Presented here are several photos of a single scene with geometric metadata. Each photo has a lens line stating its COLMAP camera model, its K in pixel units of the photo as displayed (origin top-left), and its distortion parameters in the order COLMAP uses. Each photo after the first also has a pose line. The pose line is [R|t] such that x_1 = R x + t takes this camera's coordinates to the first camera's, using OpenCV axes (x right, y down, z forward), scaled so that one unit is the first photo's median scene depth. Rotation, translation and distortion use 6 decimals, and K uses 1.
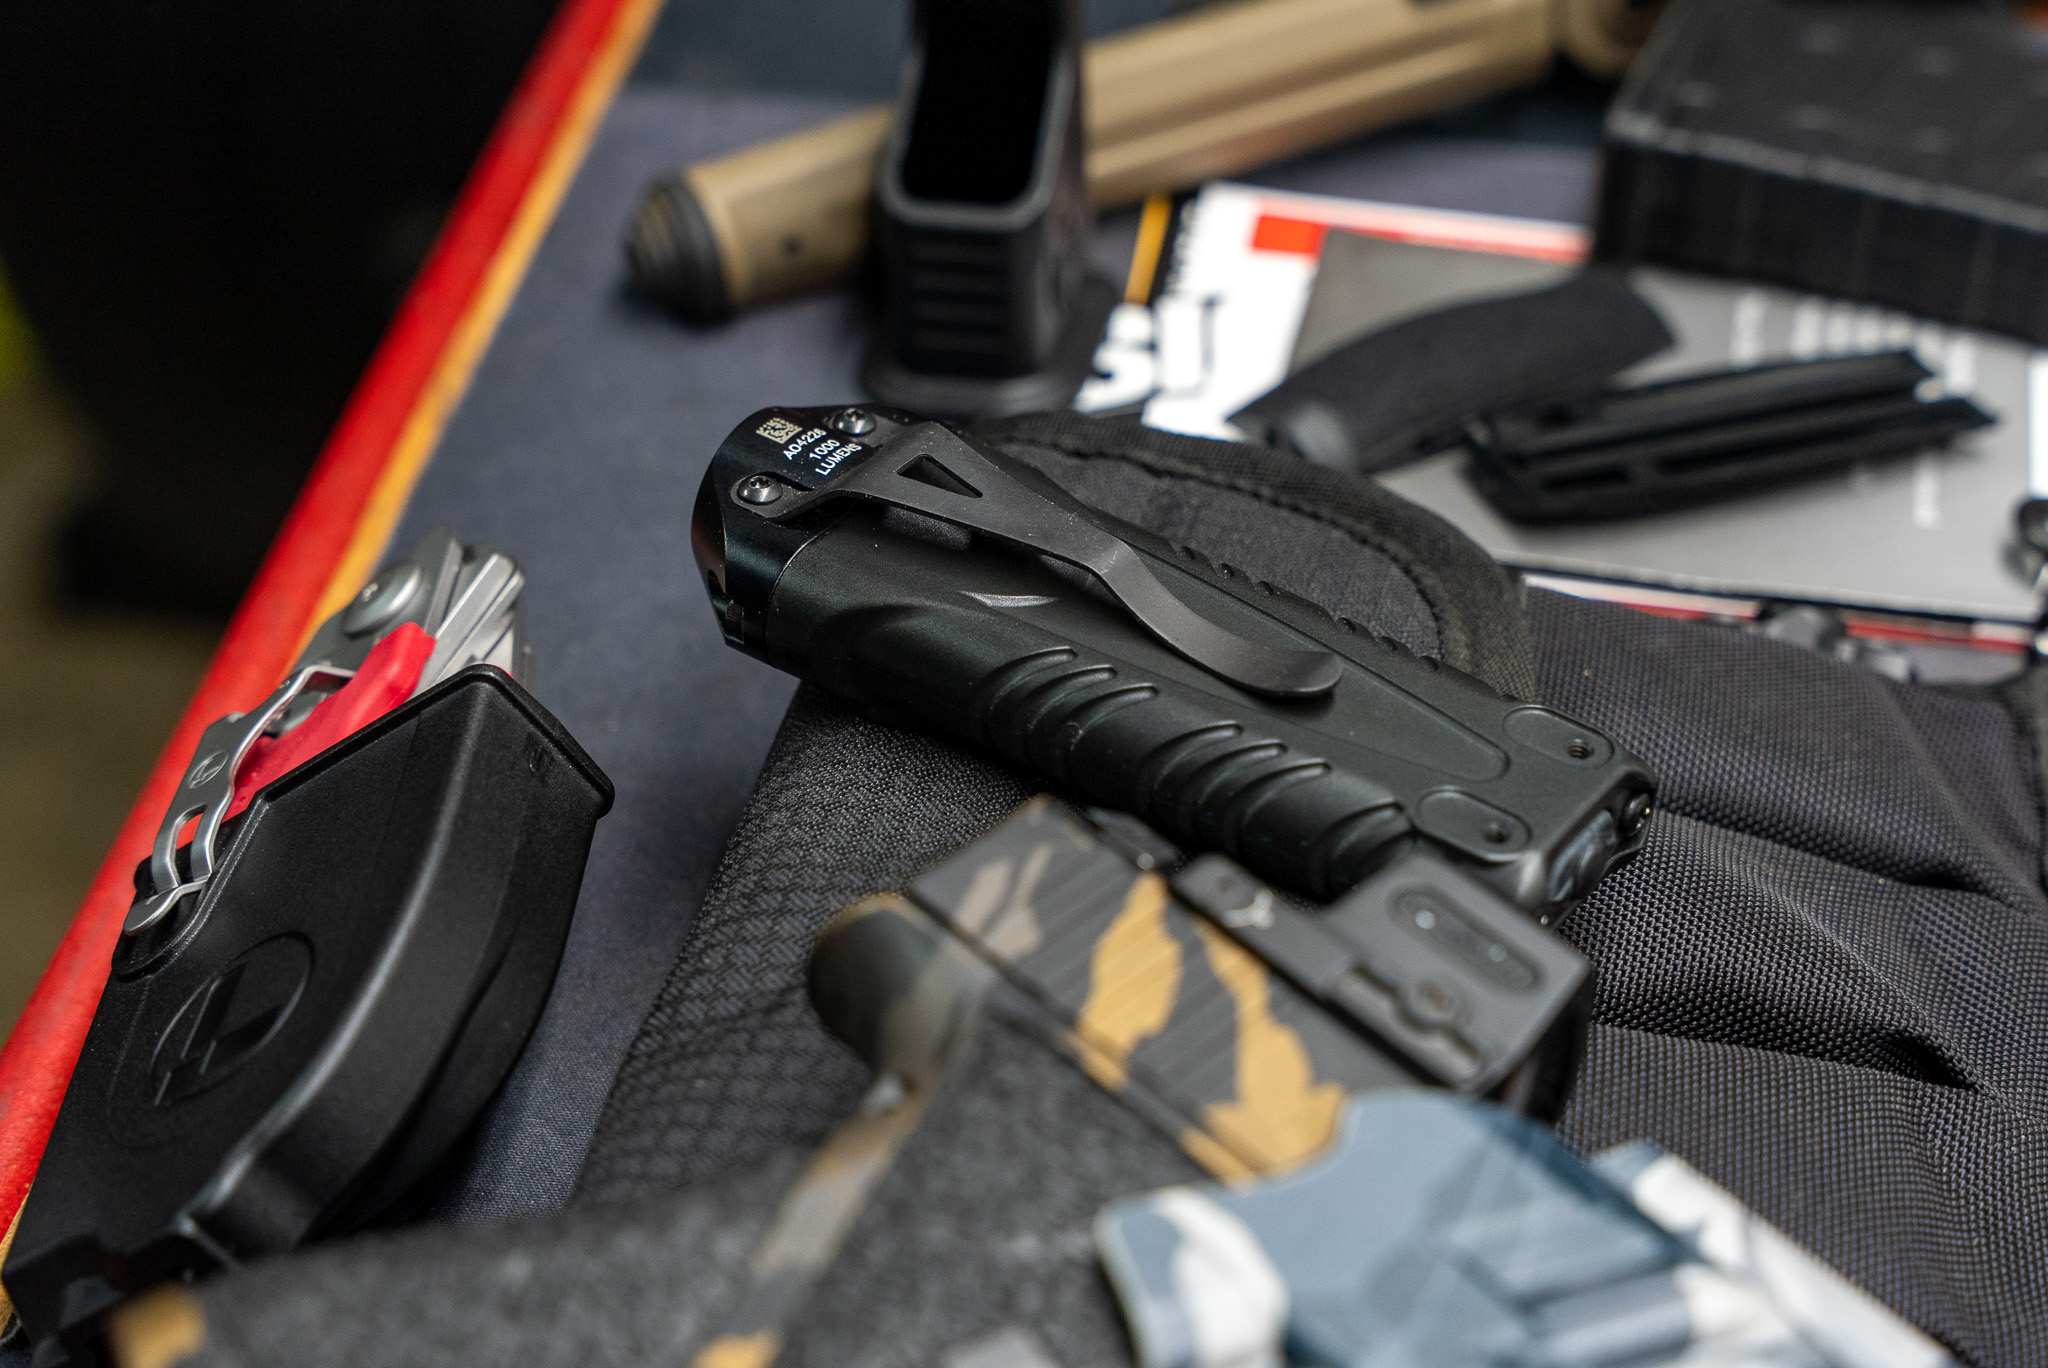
lens RADIAL K [[4044.1, 0, 1024.0], [0, 4044.1, 684.0], [0, 0, 1]] dist [0.020203, 0.215513]
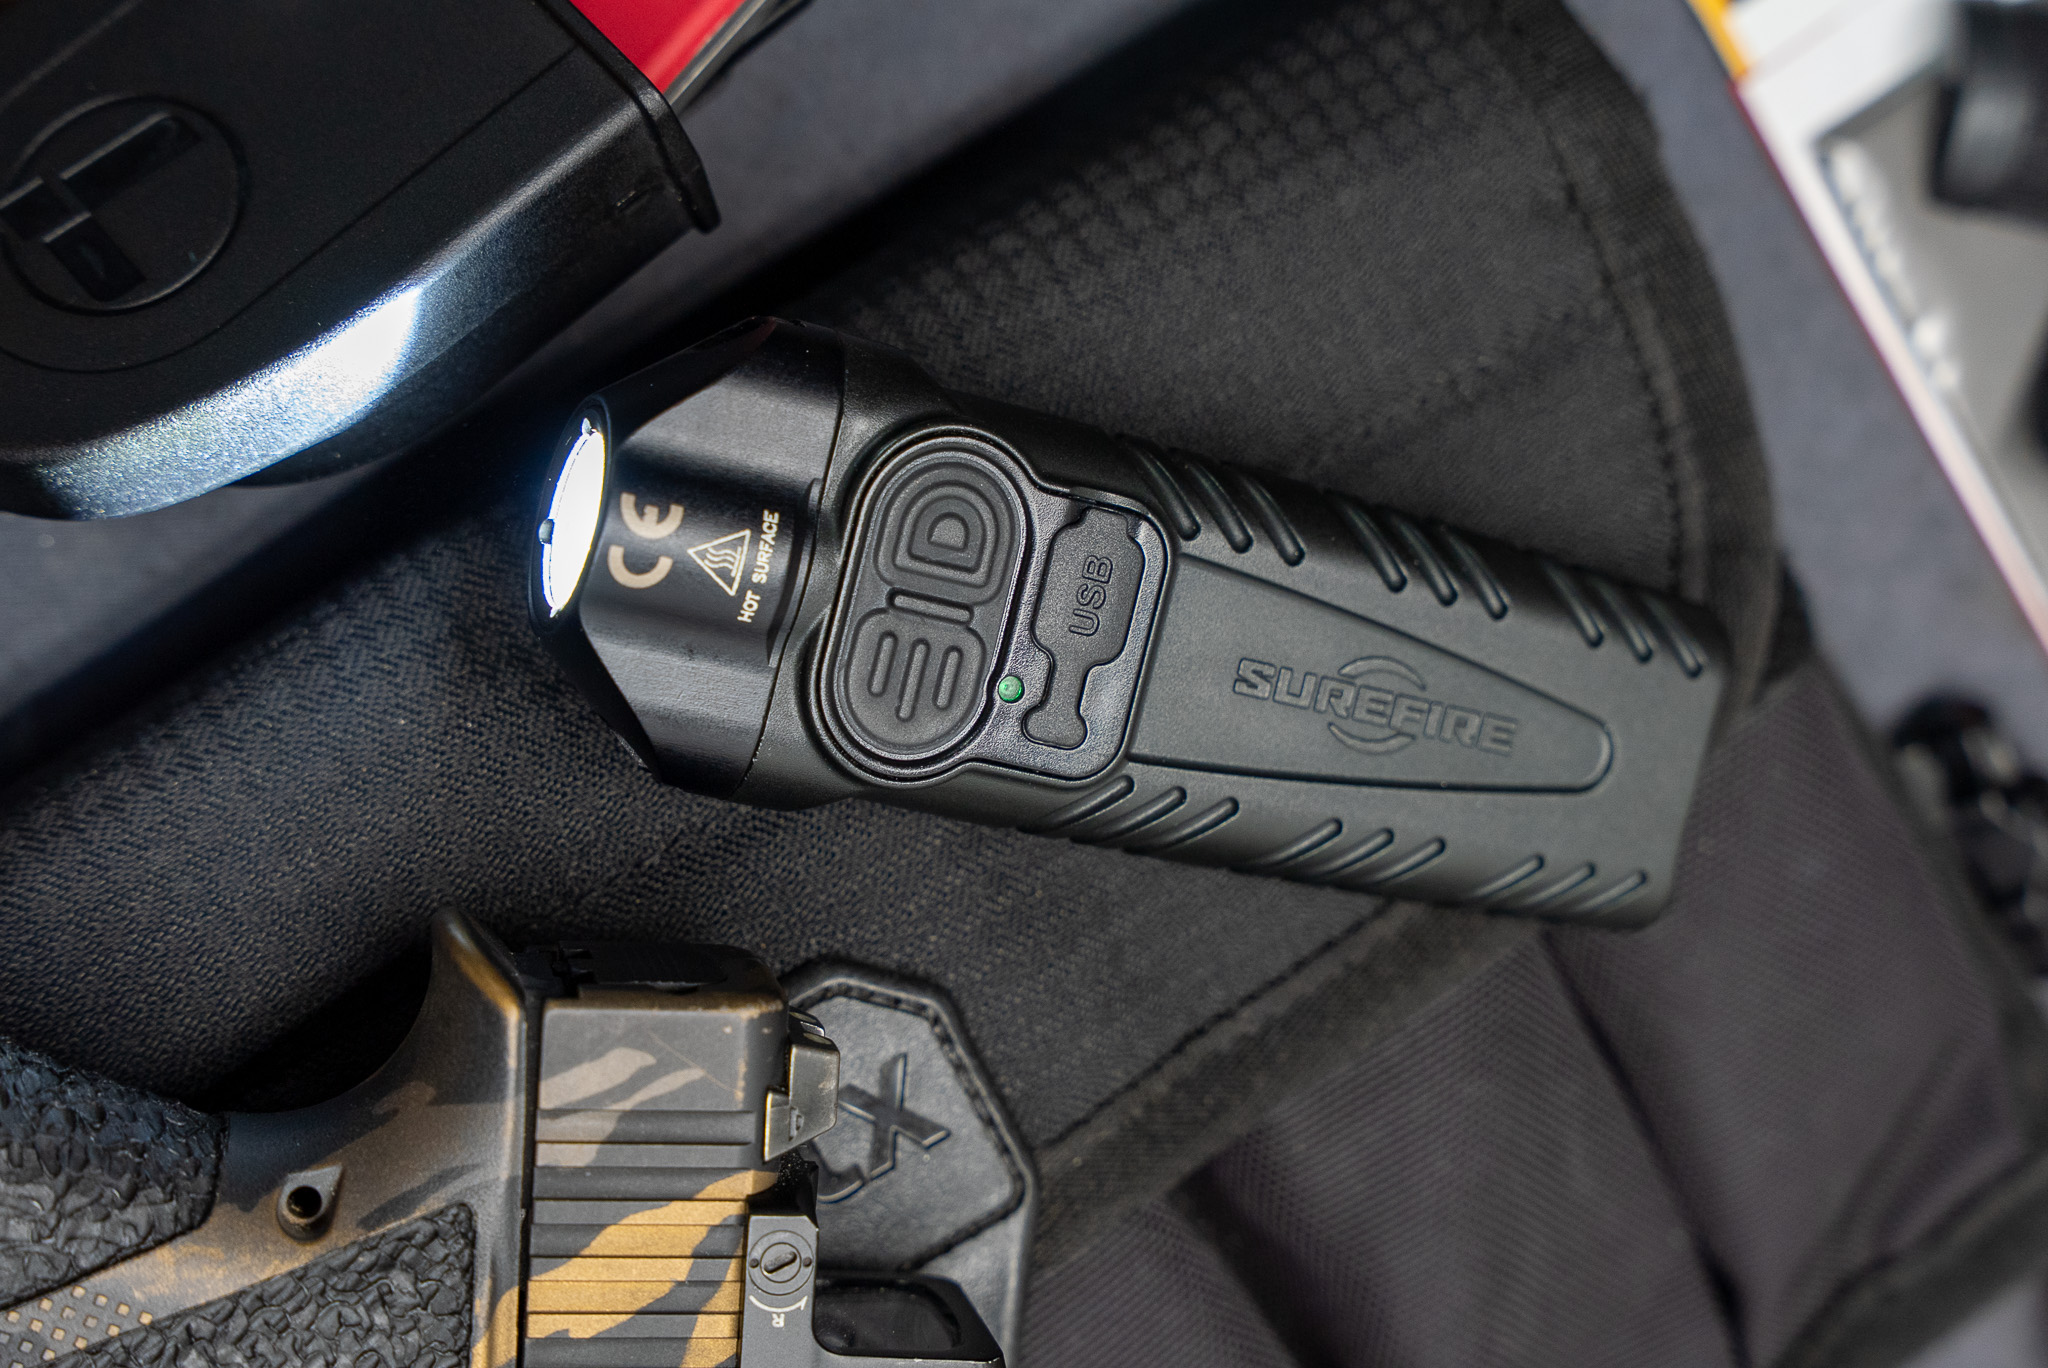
lens RADIAL K [[4044.1, 0, 1024.0], [0, 4044.1, 684.0], [0, 0, 1]] dist [0.020203, 0.215513]
pose [[0.677358, 0.694738, 0.241919, -0.221495], [-0.613152, 0.351458, 0.707476, -0.665815], [0.406486, -0.627548, 0.664043, 0.496290]]
